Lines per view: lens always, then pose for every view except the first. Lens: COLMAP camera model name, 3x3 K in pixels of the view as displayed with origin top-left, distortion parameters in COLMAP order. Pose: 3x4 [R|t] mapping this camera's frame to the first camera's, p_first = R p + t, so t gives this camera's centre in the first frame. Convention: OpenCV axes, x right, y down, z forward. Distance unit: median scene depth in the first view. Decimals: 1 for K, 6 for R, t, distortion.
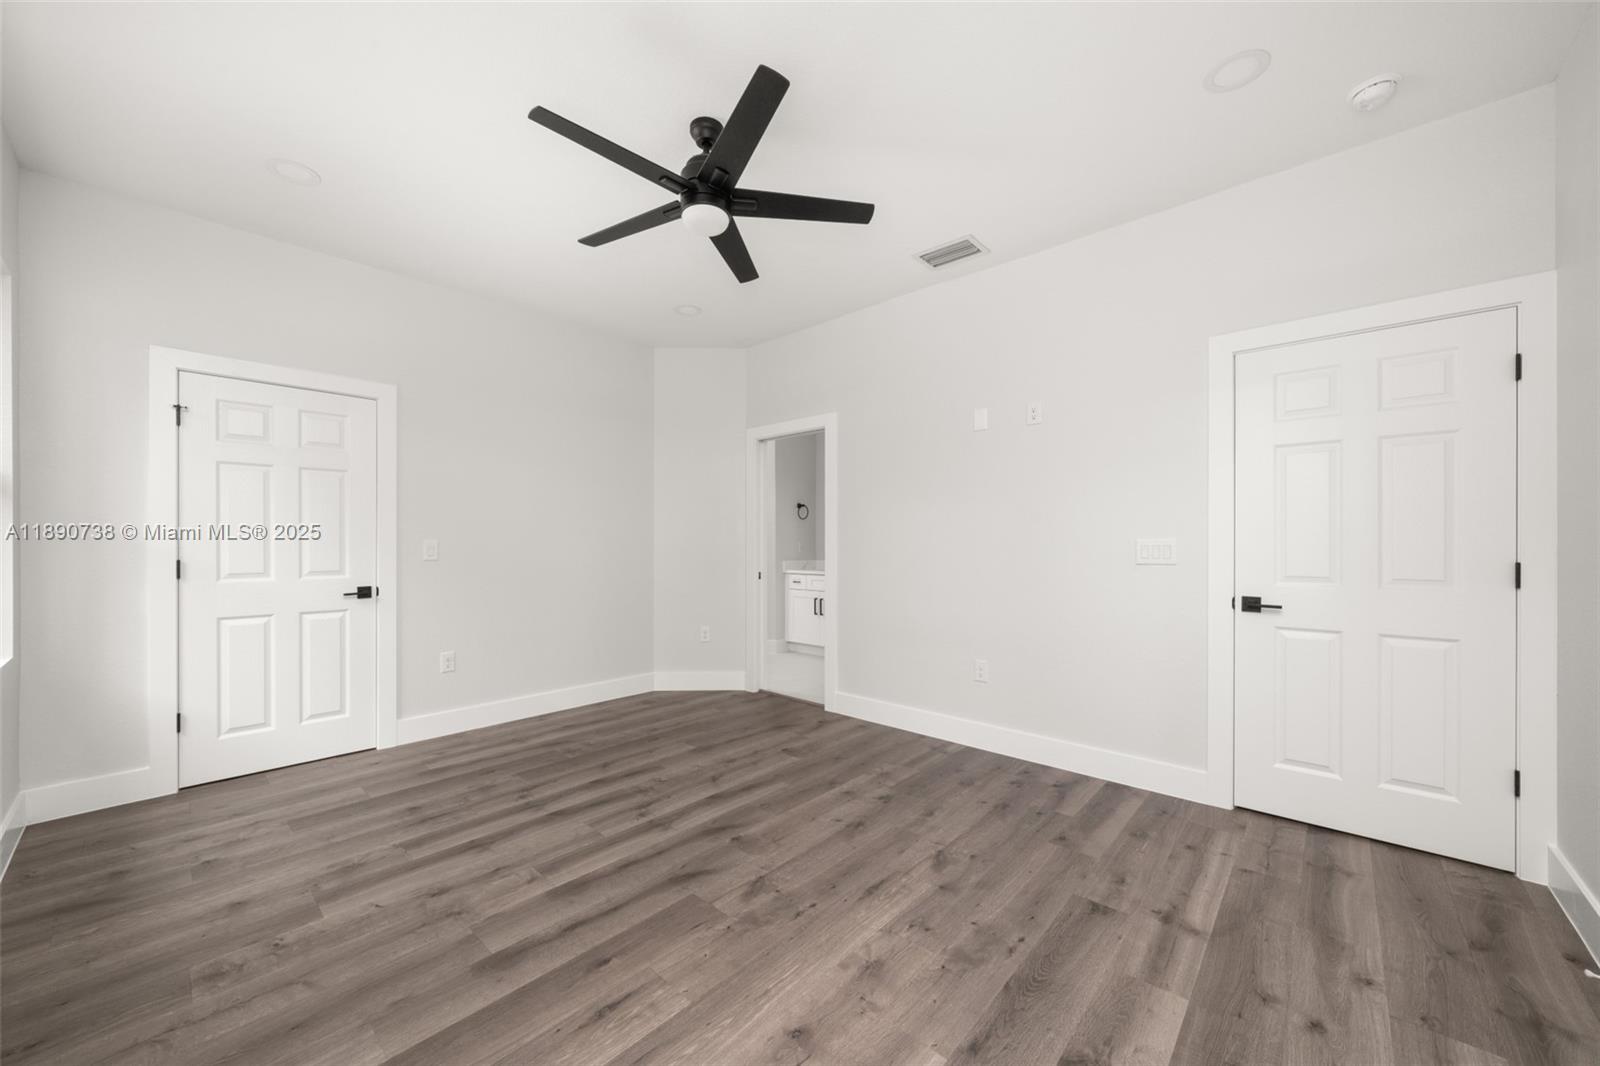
lens RADIAL K [[593.5, 0, 787.4], [0, 593.5, 535.3], [0, 0, 1]] dist [-0.002396, -0.000127]
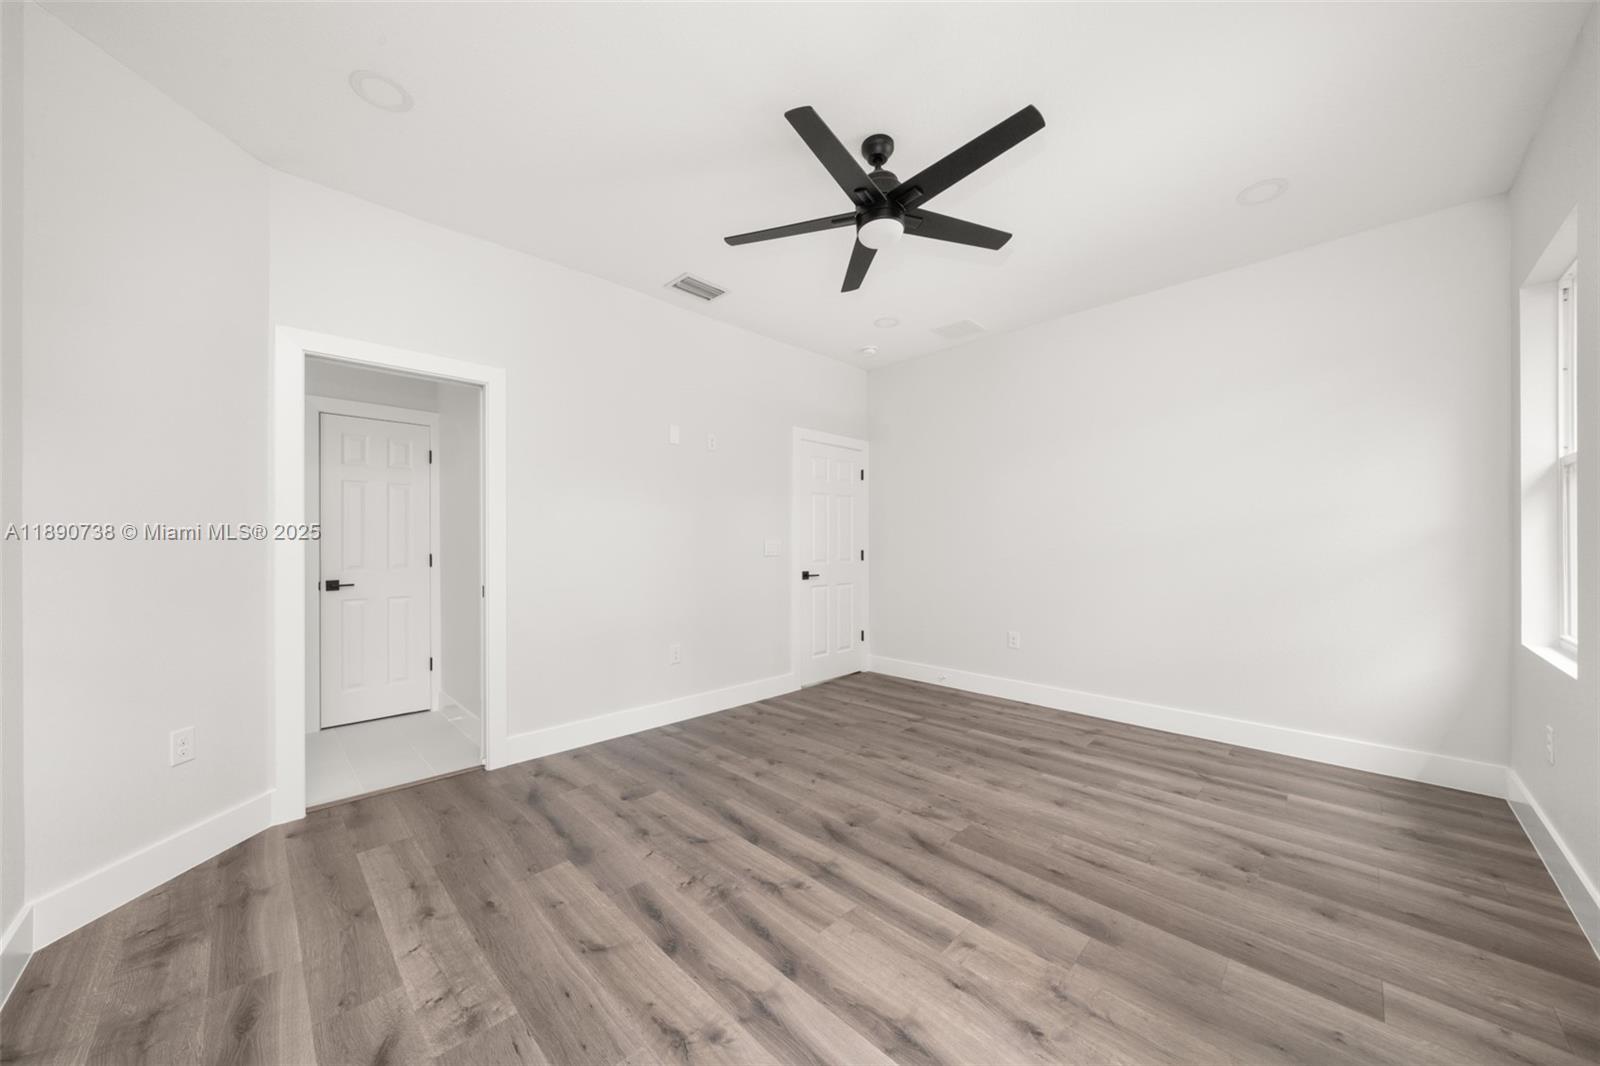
lens RADIAL K [[557.7, 0, 789.9], [0, 557.7, 545.8], [0, 0, 1]] dist [-0.004533, -0.000033]
pose [[0.048542, -0.003476, 0.998815, -1.049880], [-0.014249, 0.999890, 0.004173, 0.018392], [-0.998720, -0.014434, 0.048487, 1.048244]]
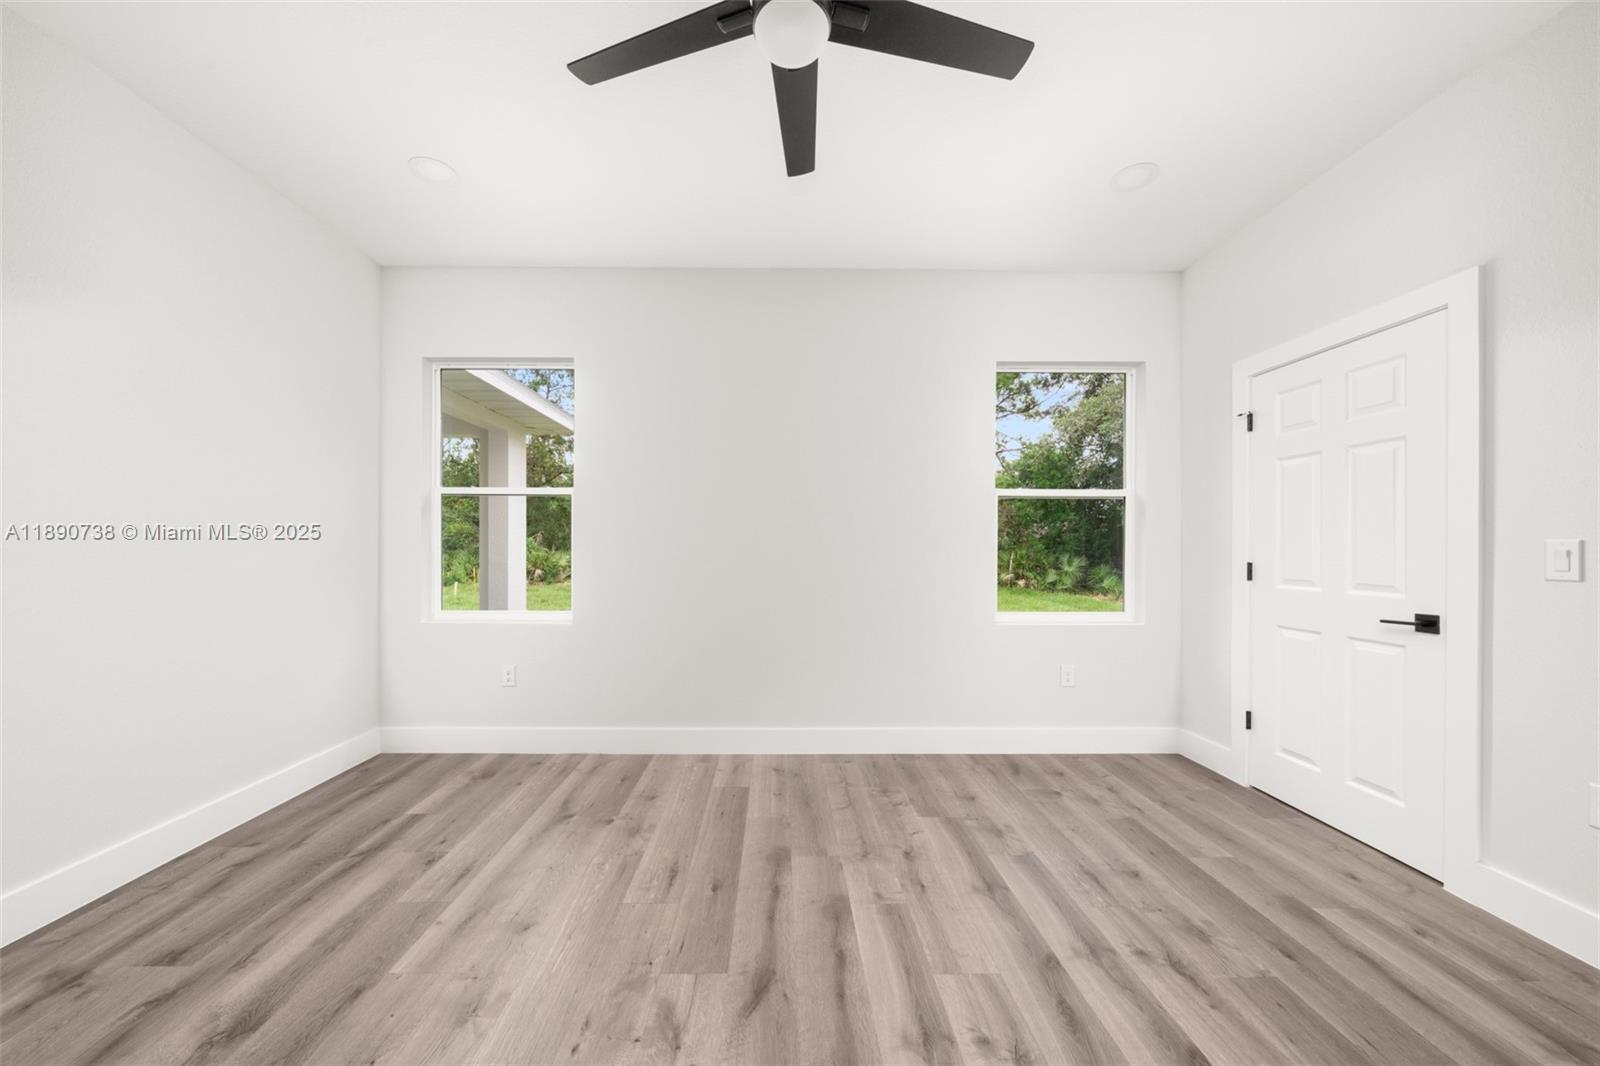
lens RADIAL K [[551.2, 0, 783.6], [0, 551.2, 541.0], [0, 0, 1]] dist [-0.005845, 0.000004]
pose [[-0.728334, -0.008789, -0.685166, 0.255214], [0.007523, 0.999755, -0.020821, 0.020993], [0.685181, -0.020320, -0.728090, 1.335453]]
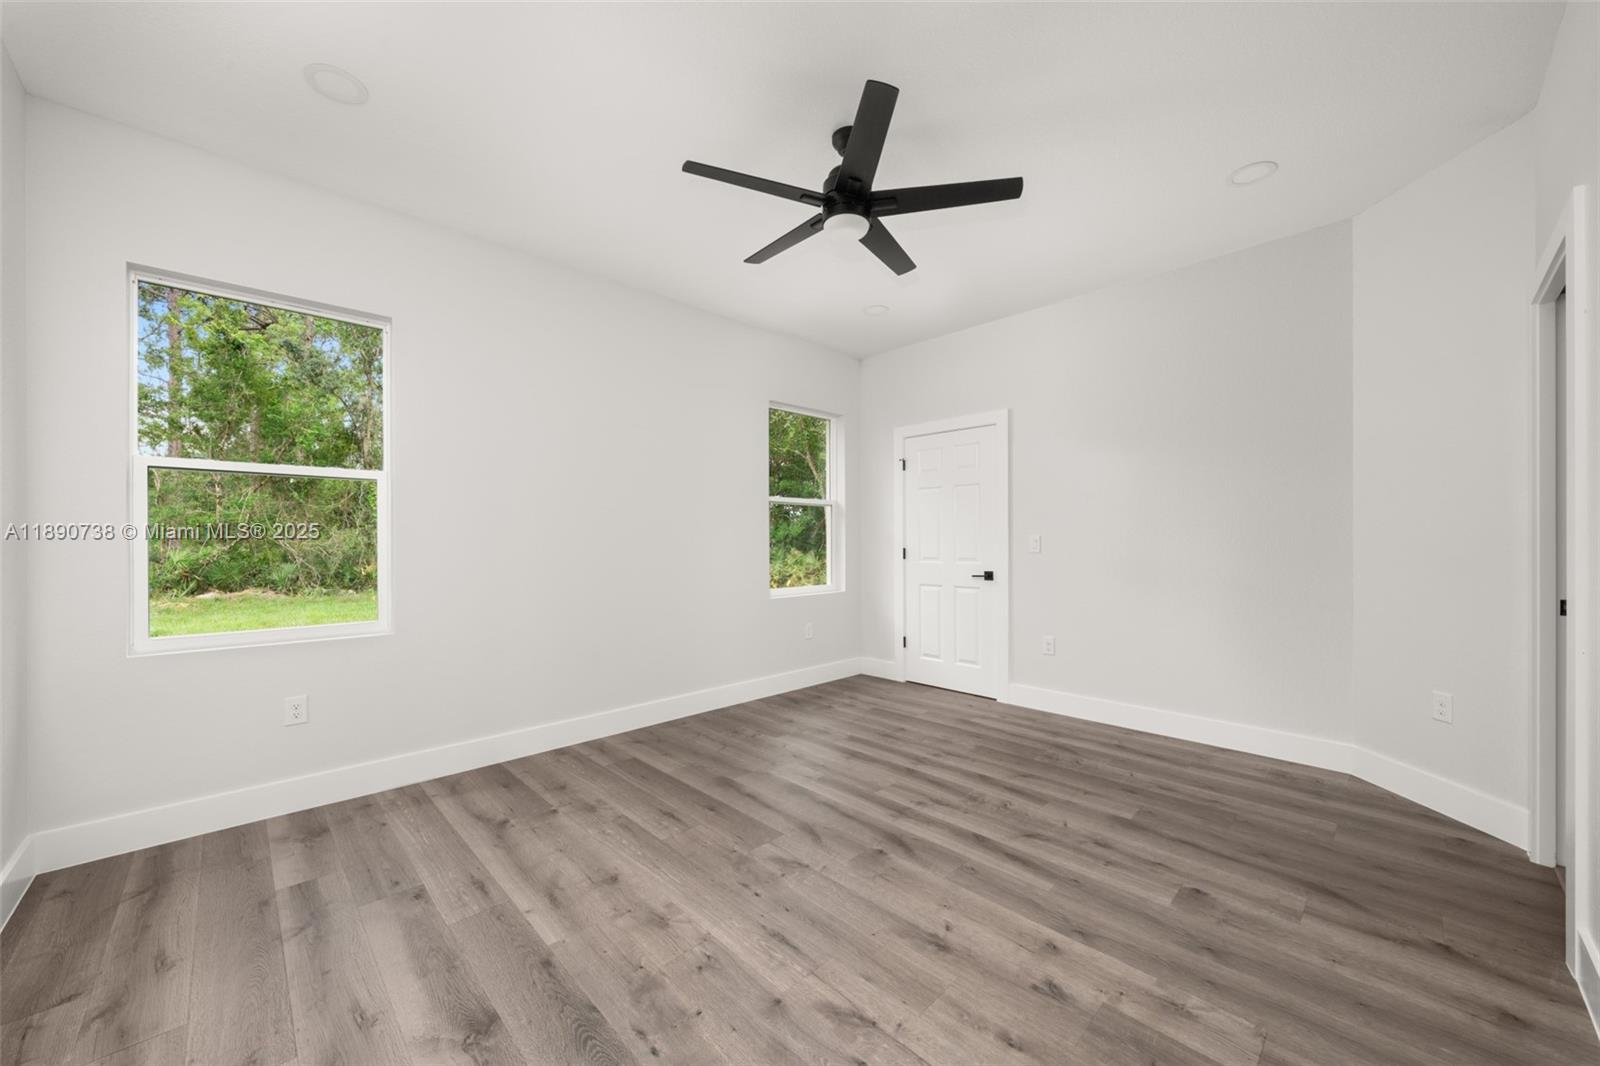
lens RADIAL K [[593.5, 0, 787.4], [0, 593.5, 535.3], [0, 0, 1]] dist [-0.002396, -0.000127]
pose [[-0.066523, -0.007150, -0.997759, 0.848873], [0.019123, 0.999782, -0.008439, 0.014146], [0.997602, -0.019642, -0.066372, 0.906743]]
